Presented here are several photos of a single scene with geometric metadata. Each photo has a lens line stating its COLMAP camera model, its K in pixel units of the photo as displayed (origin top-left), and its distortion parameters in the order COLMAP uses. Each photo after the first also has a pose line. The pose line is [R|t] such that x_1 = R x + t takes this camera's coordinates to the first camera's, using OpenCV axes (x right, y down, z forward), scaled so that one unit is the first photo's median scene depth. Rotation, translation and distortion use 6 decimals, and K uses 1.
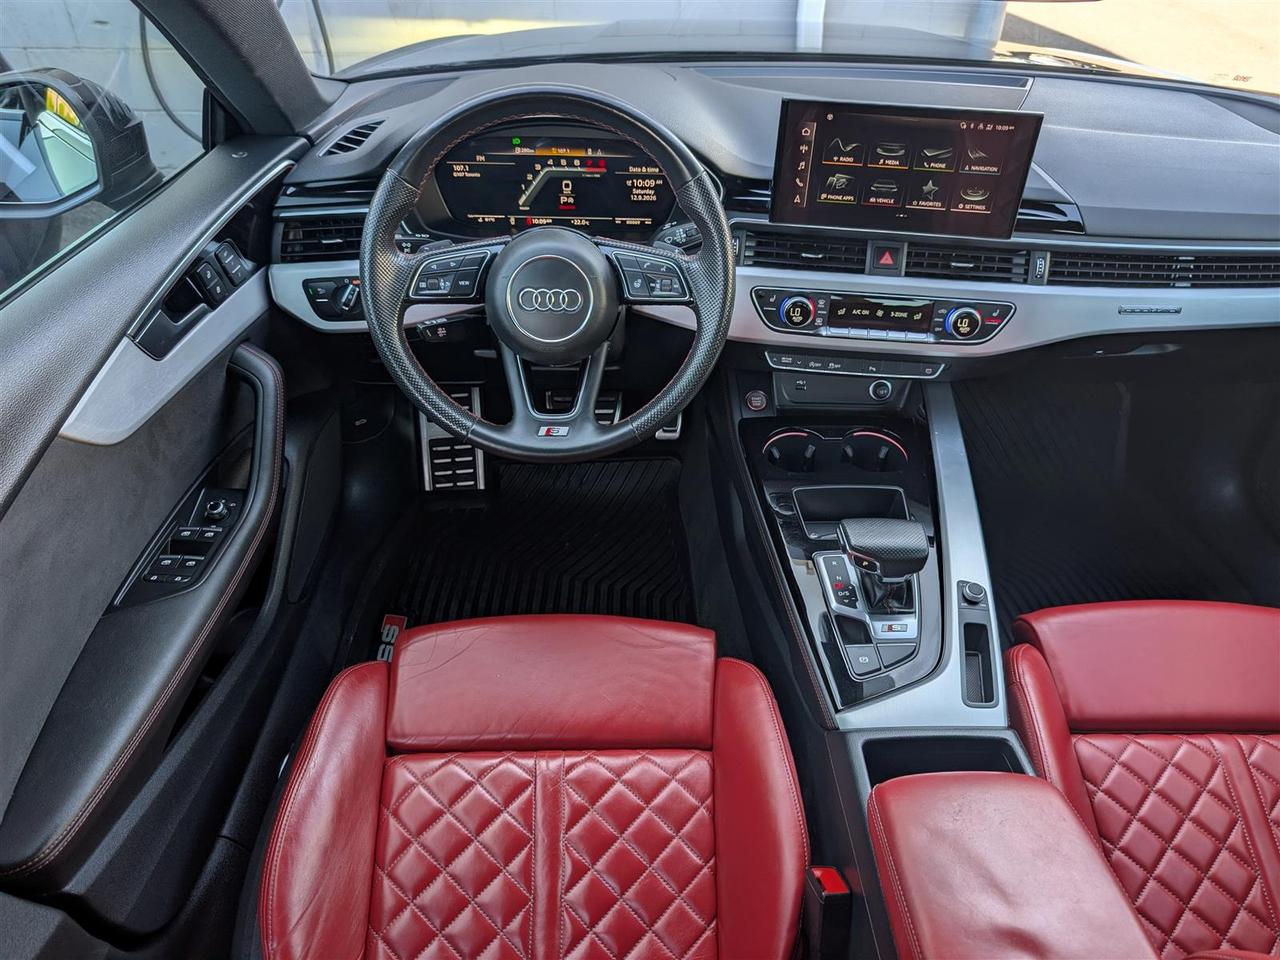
lens RADIAL K [[906.1, 0, 643.1], [0, 906.1, 484.5], [0, 0, 1]] dist [0.022061, -0.021907]
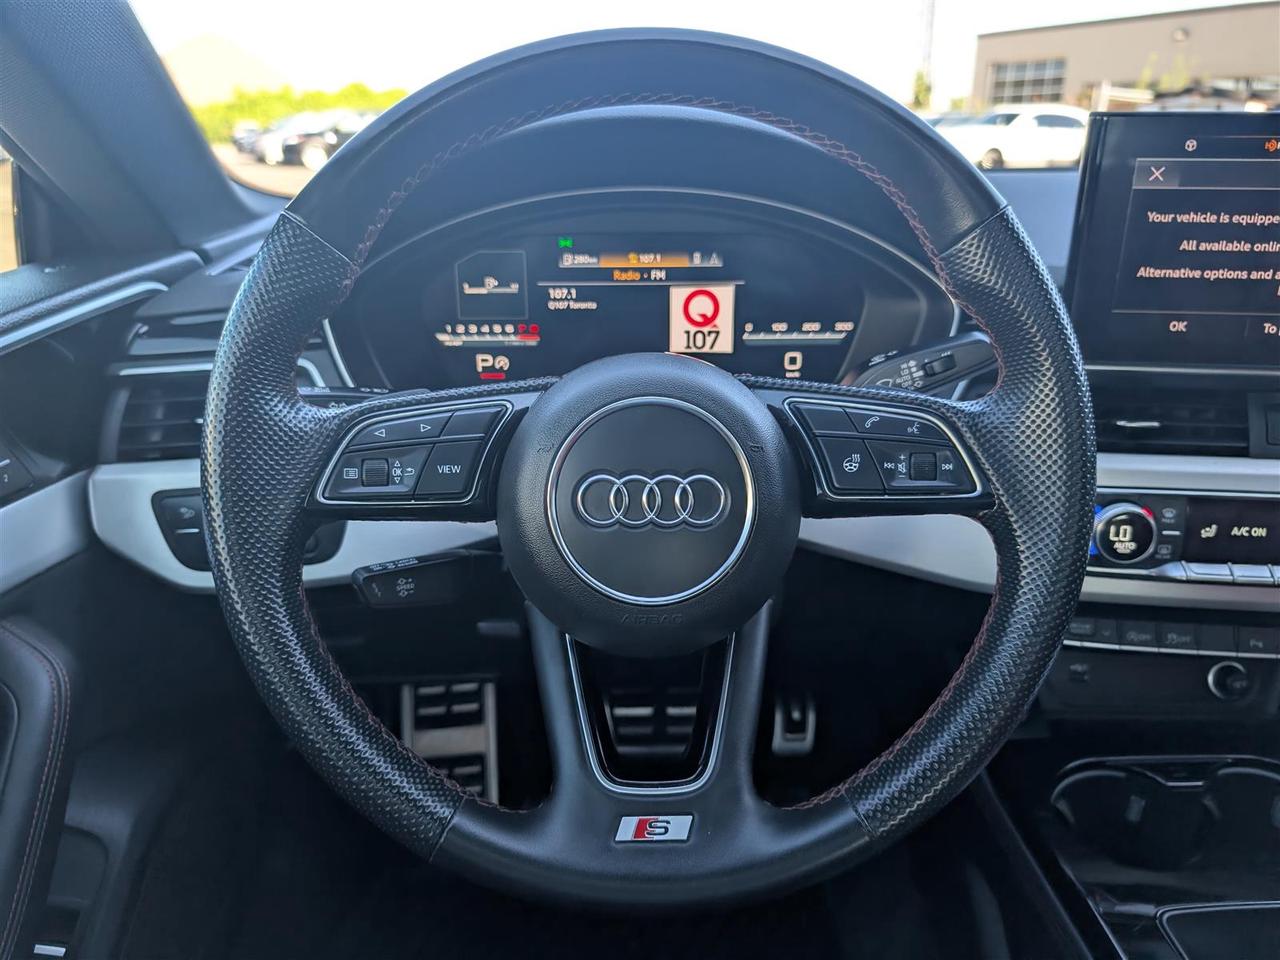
lens RADIAL K [[906.1, 0, 643.1], [0, 906.1, 484.5], [0, 0, 1]] dist [0.022061, -0.021907]
pose [[0.999559, -0.019855, -0.022092, -0.086522], [0.013004, 0.961209, -0.275516, -0.086078], [0.026705, 0.275107, 0.961043, 0.532896]]
